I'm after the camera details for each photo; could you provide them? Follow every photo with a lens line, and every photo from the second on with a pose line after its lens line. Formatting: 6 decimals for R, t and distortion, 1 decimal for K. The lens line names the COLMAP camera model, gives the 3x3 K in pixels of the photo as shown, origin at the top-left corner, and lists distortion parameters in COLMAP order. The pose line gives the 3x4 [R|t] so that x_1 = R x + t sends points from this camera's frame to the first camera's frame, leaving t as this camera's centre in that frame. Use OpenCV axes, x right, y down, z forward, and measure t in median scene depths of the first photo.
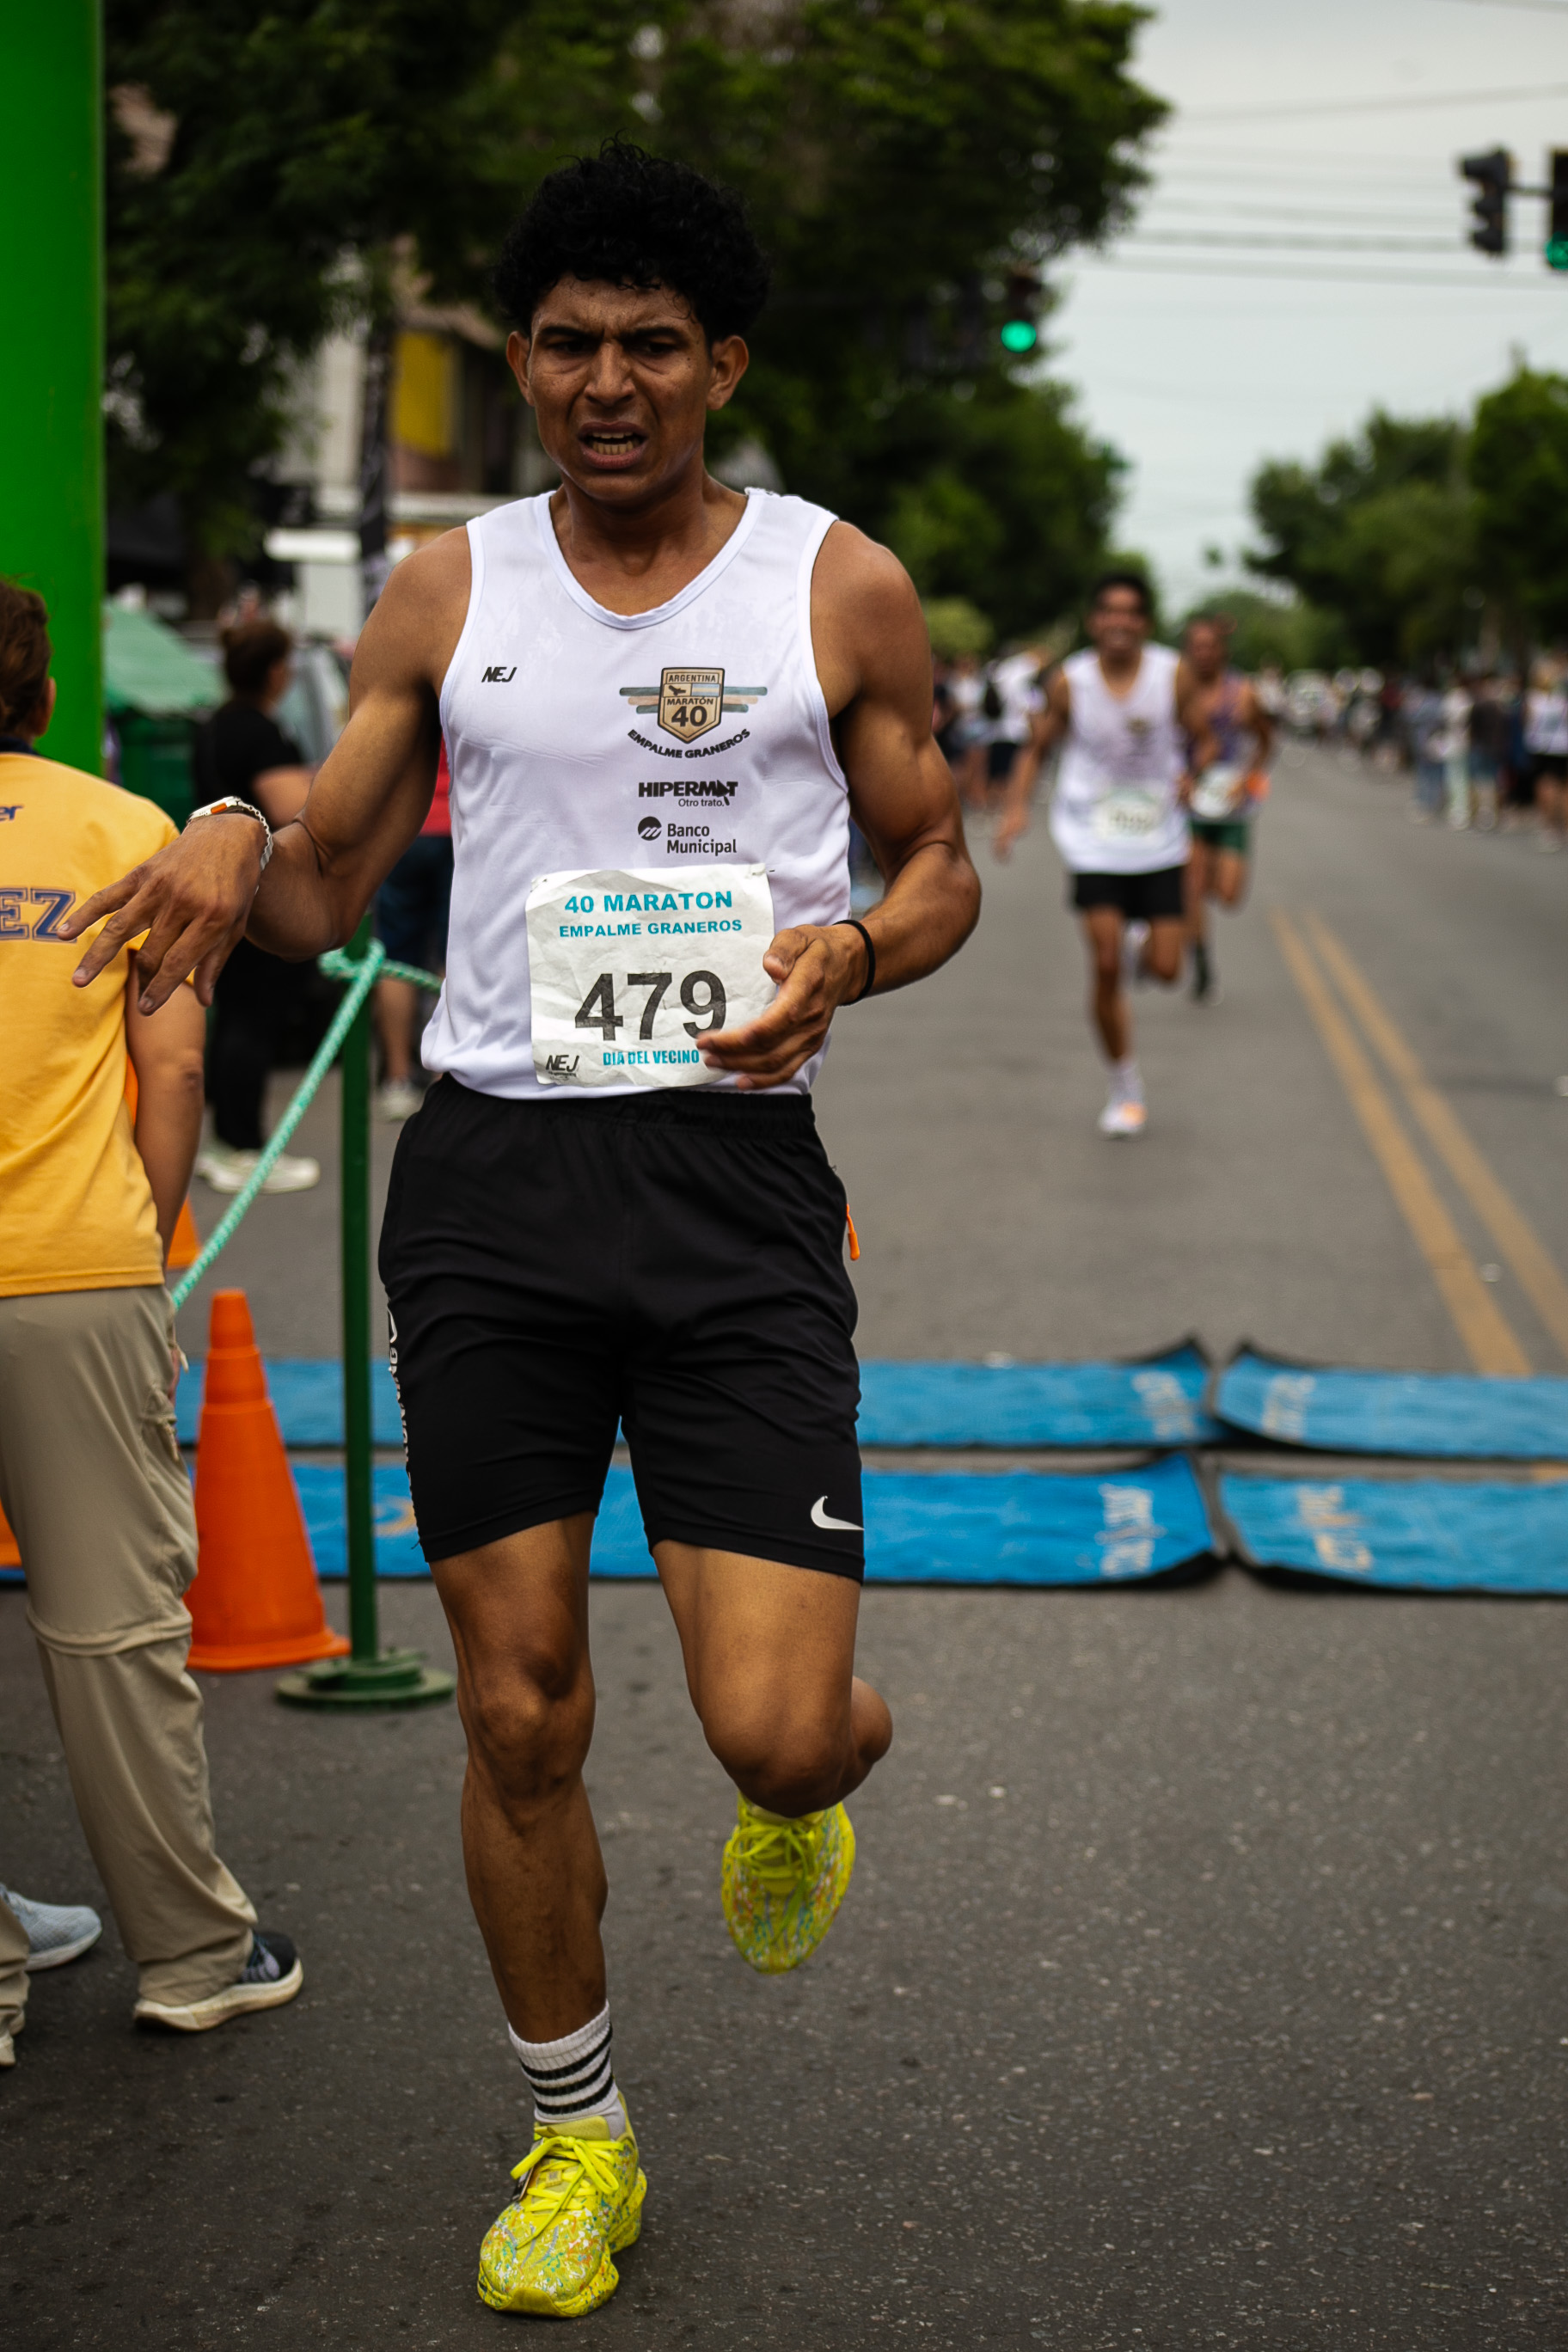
lens RADIAL K [[5319.1, 0, 784.0], [0, 5319.1, 1176.0], [0, 0, 1]] dist [-0.046224, 0.135992]
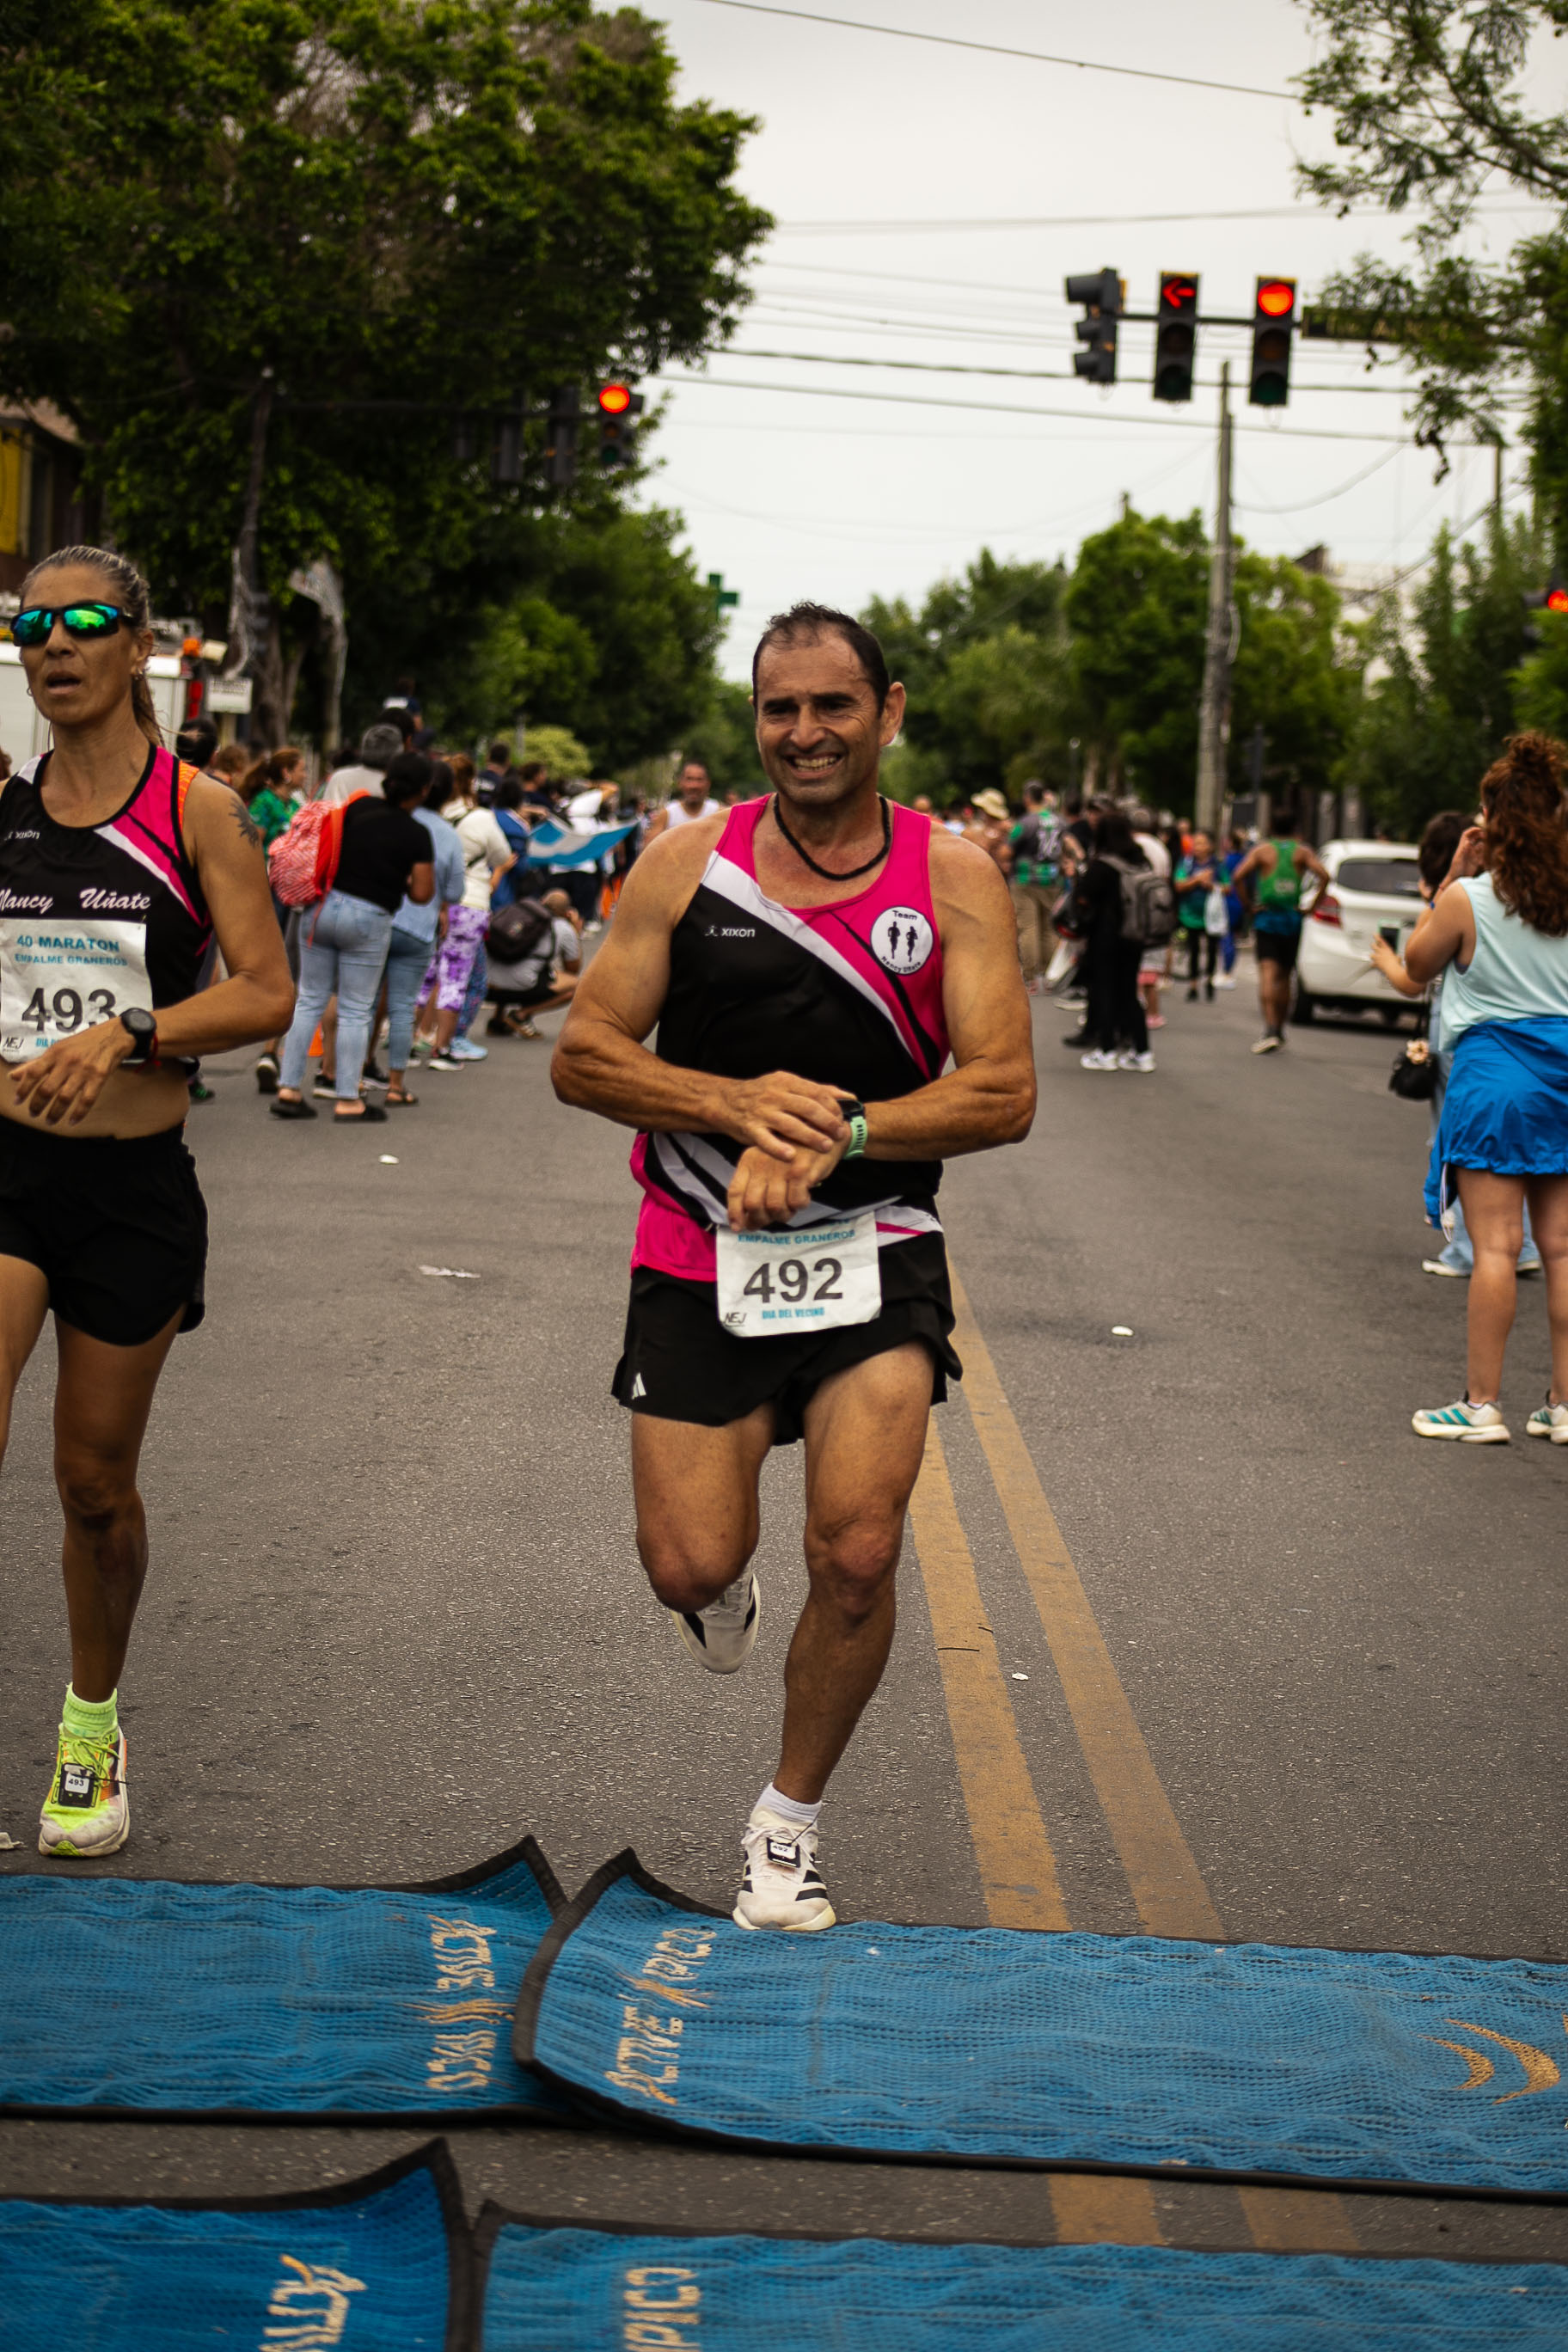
lens RADIAL K [[5123.4, 0, 784.0], [0, 5123.4, 1176.0], [0, 0, 1]] dist [-0.073027, 0.040623]
pose [[0.996657, 0.033876, 0.074343, 0.085931], [-0.032309, 0.999232, -0.022187, -0.054909], [-0.075038, 0.019711, 0.996986, 0.573871]]
